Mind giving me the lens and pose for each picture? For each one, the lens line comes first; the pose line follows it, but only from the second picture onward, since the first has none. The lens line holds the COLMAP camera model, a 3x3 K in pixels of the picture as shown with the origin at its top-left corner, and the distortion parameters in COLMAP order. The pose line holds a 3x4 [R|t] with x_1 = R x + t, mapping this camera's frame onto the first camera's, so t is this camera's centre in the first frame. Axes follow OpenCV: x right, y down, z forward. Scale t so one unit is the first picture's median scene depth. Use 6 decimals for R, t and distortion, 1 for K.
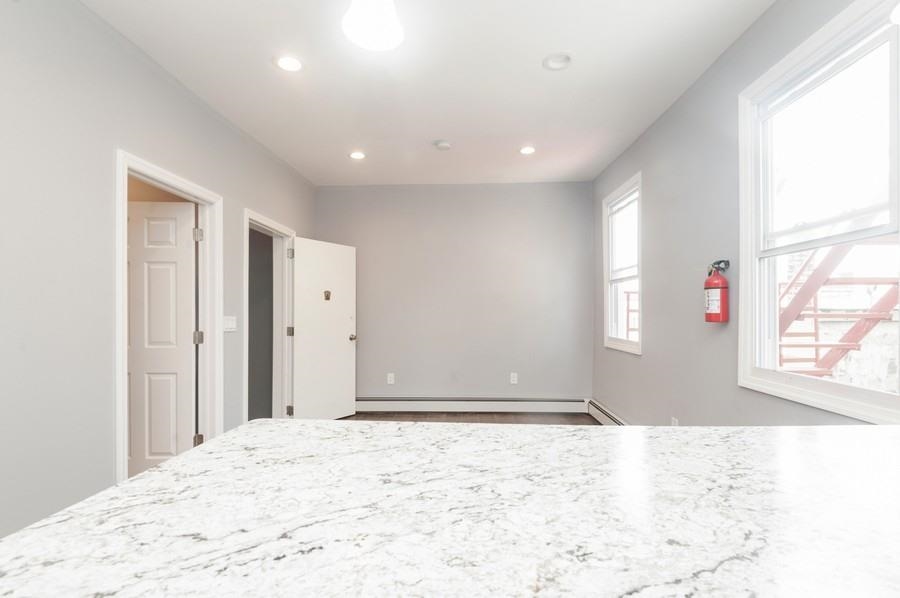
lens RADIAL K [[407.2, 0, 449.9], [0, 407.2, 310.9], [0, 0, 1]] dist [0.031685, -0.023112]
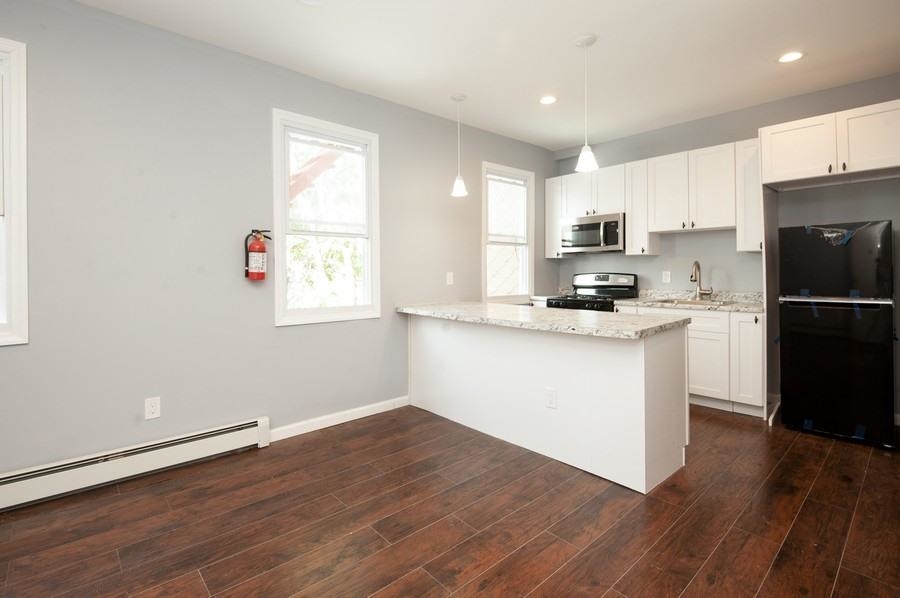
lens RADIAL K [[428.0, 0, 438.0], [0, 428.0, 272.8], [0, 0, 1]] dist [0.029818, -0.027807]
pose [[-0.690723, 0.001595, 0.723117, -0.465471], [0.005613, 0.999979, 0.003156, 0.003749], [-0.723097, 0.006239, -0.690718, 1.095825]]
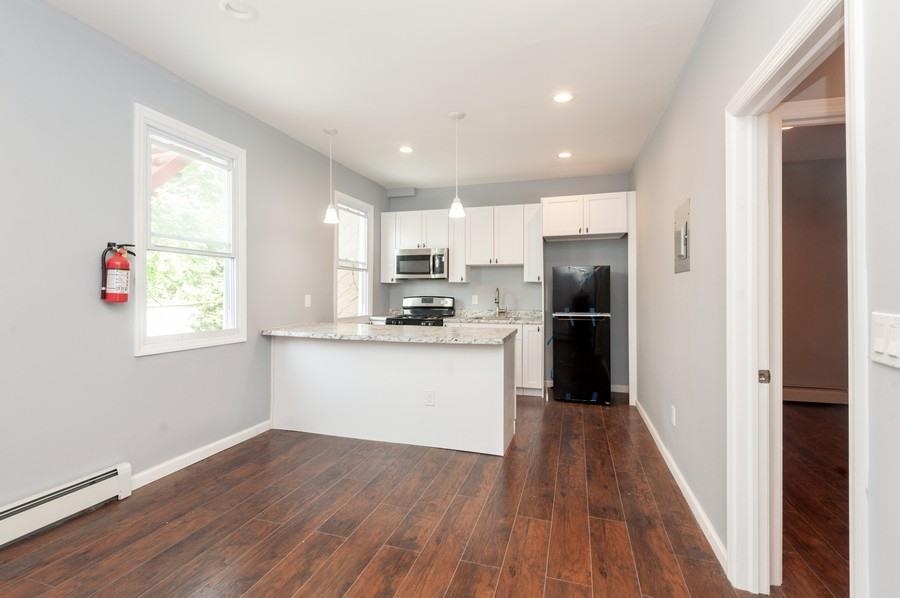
lens RADIAL K [[415.3, 0, 447.9], [0, 415.3, 294.9], [0, 0, 1]] dist [0.030332, -0.023911]
pose [[-0.966817, -0.004446, 0.255431, -0.302717], [-0.003957, 0.999989, 0.002427, 0.002019], [-0.255439, 0.001335, -0.966824, 1.320942]]
